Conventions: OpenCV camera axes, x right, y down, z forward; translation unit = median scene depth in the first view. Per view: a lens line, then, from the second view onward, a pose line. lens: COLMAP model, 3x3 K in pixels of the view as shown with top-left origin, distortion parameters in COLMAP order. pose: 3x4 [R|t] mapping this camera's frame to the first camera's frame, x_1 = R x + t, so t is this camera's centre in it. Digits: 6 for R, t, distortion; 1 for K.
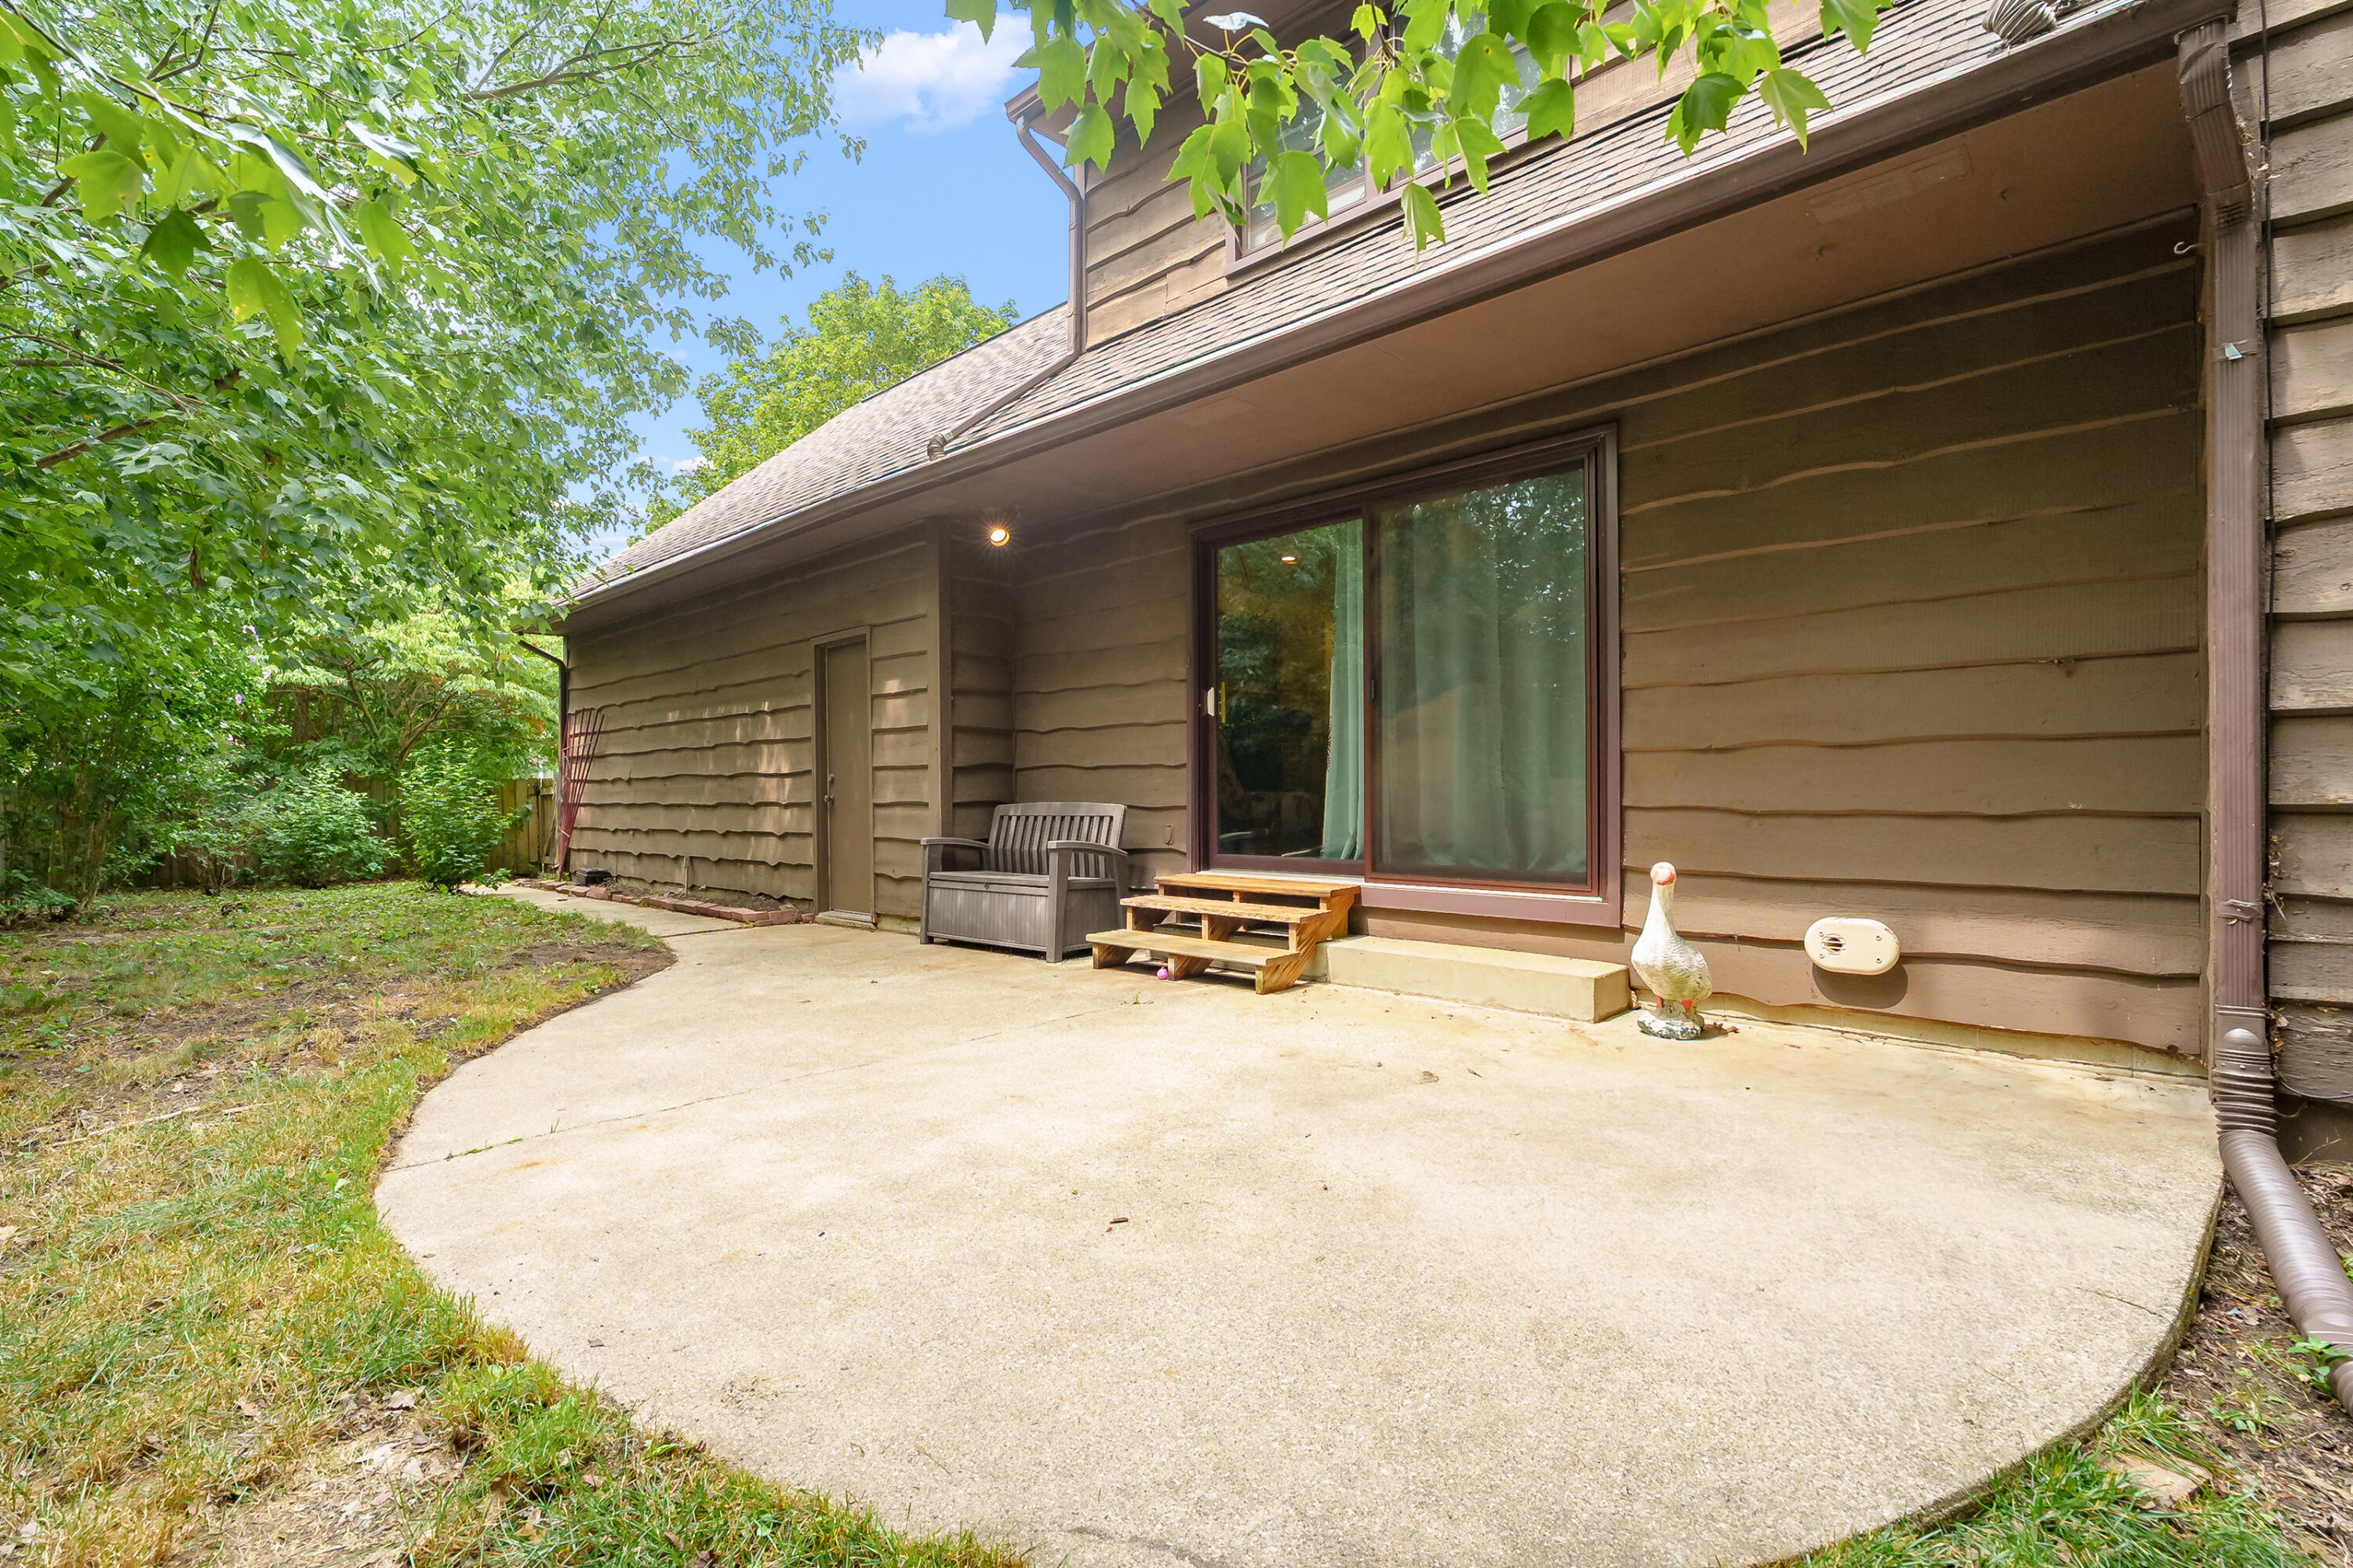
lens RADIAL K [[1066.7, 0, 1179.1], [0, 1066.7, 786.5], [0, 0, 1]] dist [-0.005543, 0.001047]
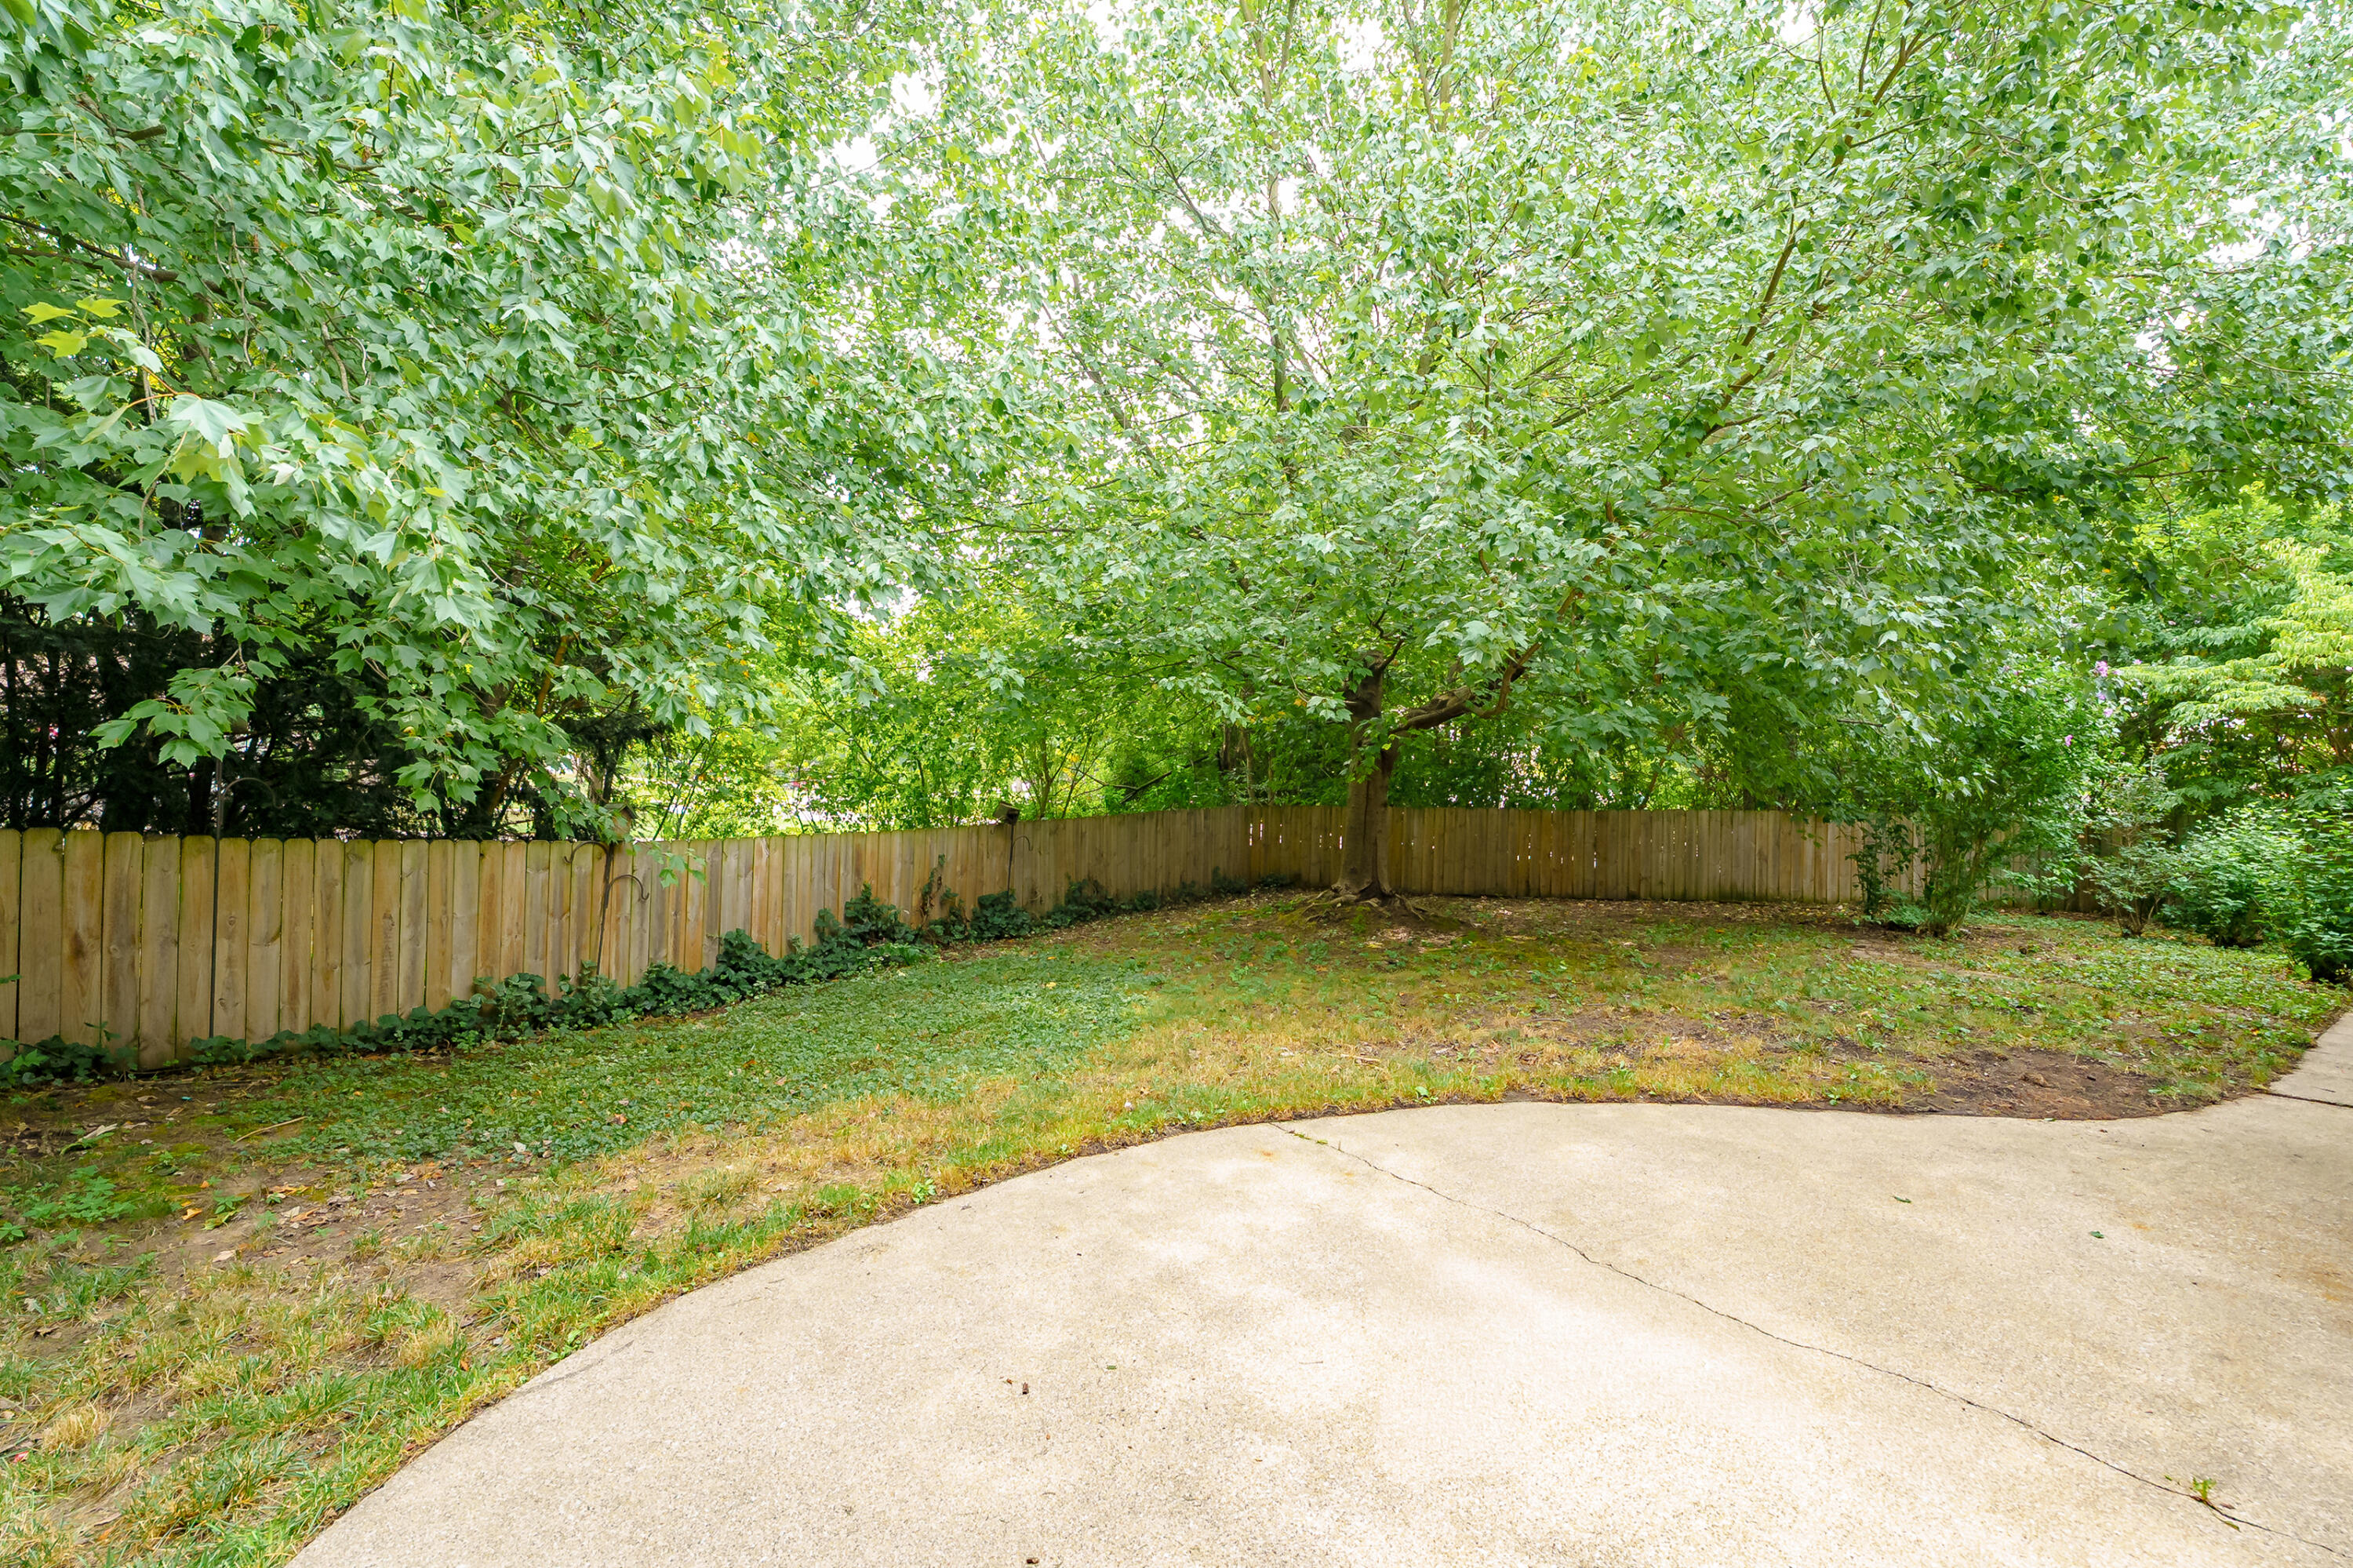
lens RADIAL K [[1066.7, 0, 1179.7], [0, 1066.7, 778.0], [0, 0, 1]] dist [-0.005543, 0.001047]
pose [[-0.202246, -0.000079, -0.979335, 0.766186], [-0.003578, 0.999993, 0.000659, -0.129846], [0.979328, 0.003637, -0.202245, 1.186092]]
